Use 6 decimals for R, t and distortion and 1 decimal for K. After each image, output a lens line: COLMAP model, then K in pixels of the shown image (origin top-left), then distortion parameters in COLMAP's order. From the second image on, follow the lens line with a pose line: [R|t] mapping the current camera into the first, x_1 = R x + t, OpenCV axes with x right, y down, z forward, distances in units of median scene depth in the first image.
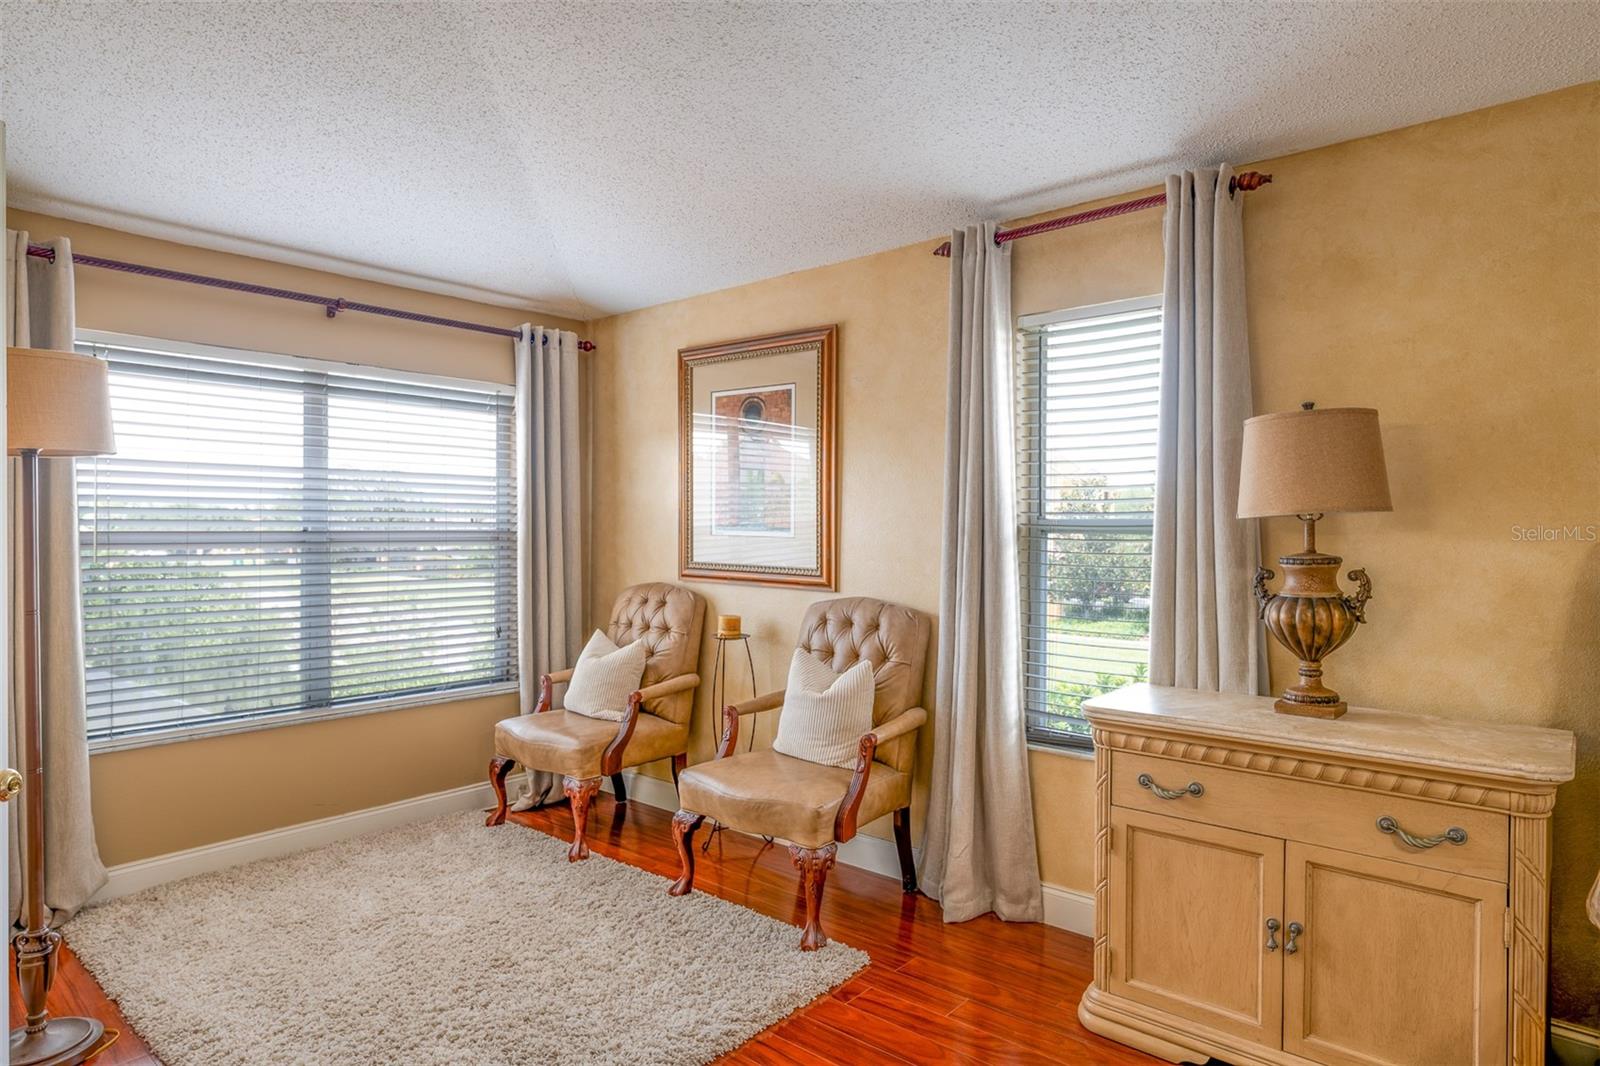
lens RADIAL K [[931.9, 0, 801.5], [0, 931.9, 526.7], [0, 0, 1]] dist [-0.023861, -0.000364]
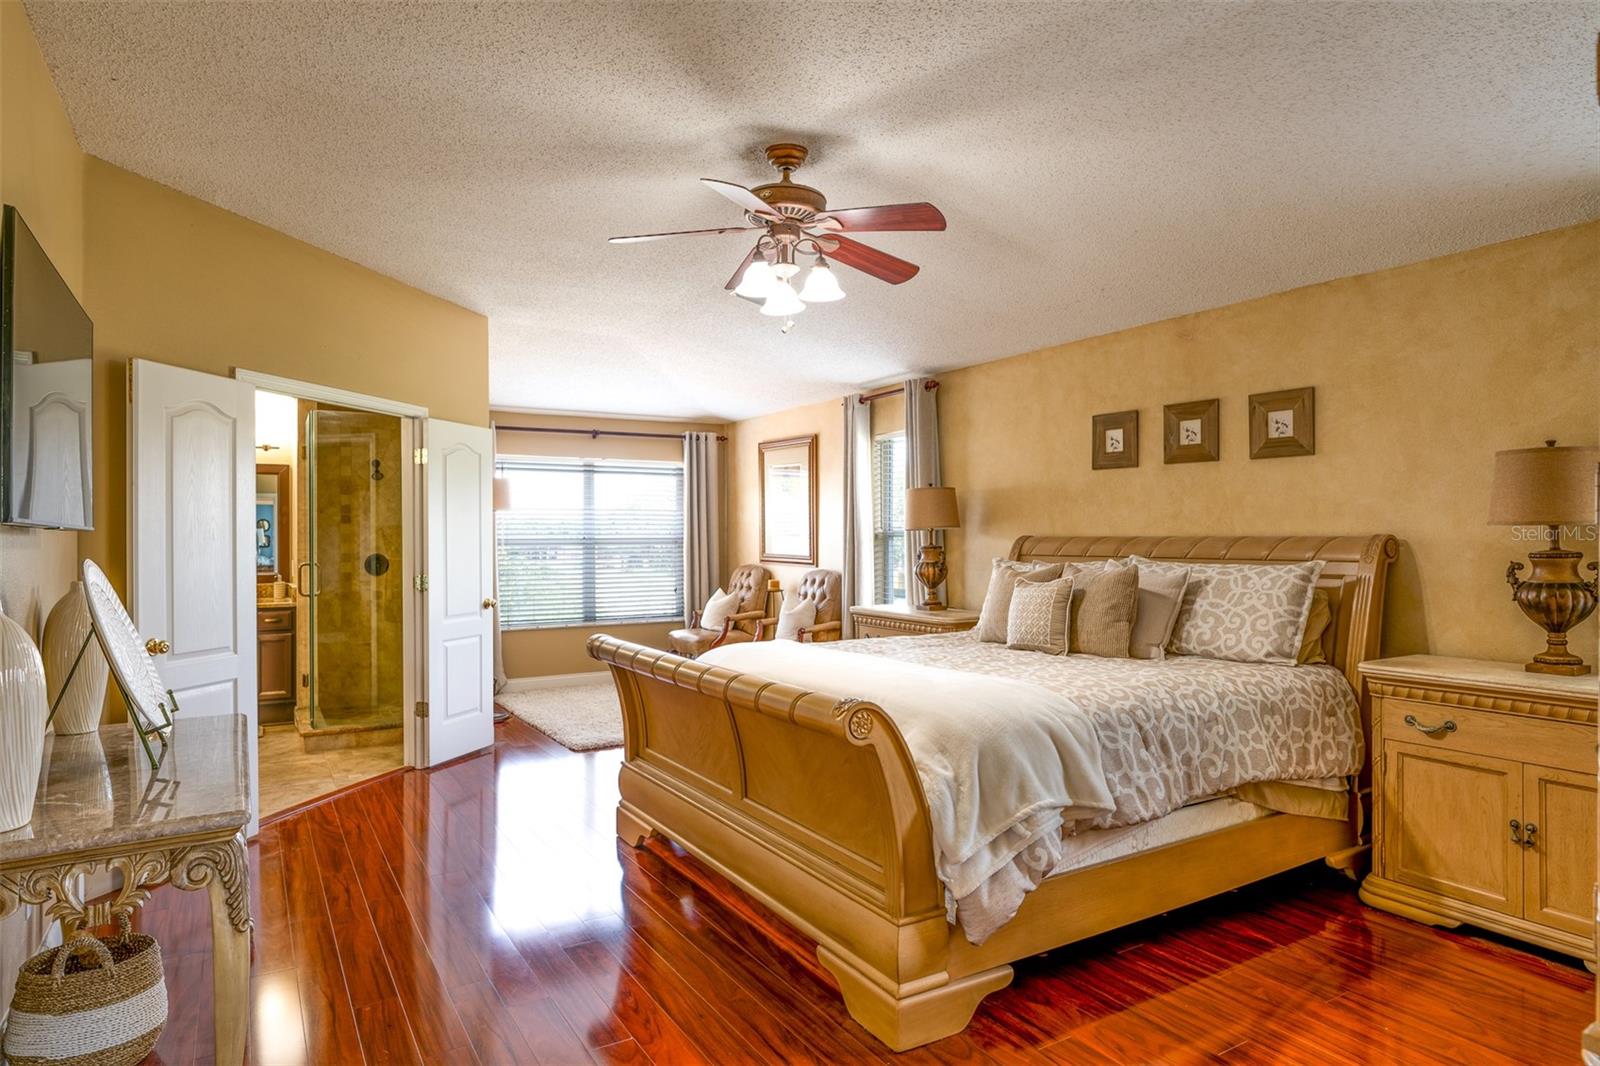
lens RADIAL K [[931.9, 0, 801.5], [0, 931.9, 526.7], [0, 0, 1]] dist [-0.023861, -0.000364]
pose [[0.951752, -0.010222, -0.306698, 0.588257], [0.008208, 0.999935, -0.007856, -0.001898], [0.306759, 0.004959, 0.951774, -0.873228]]
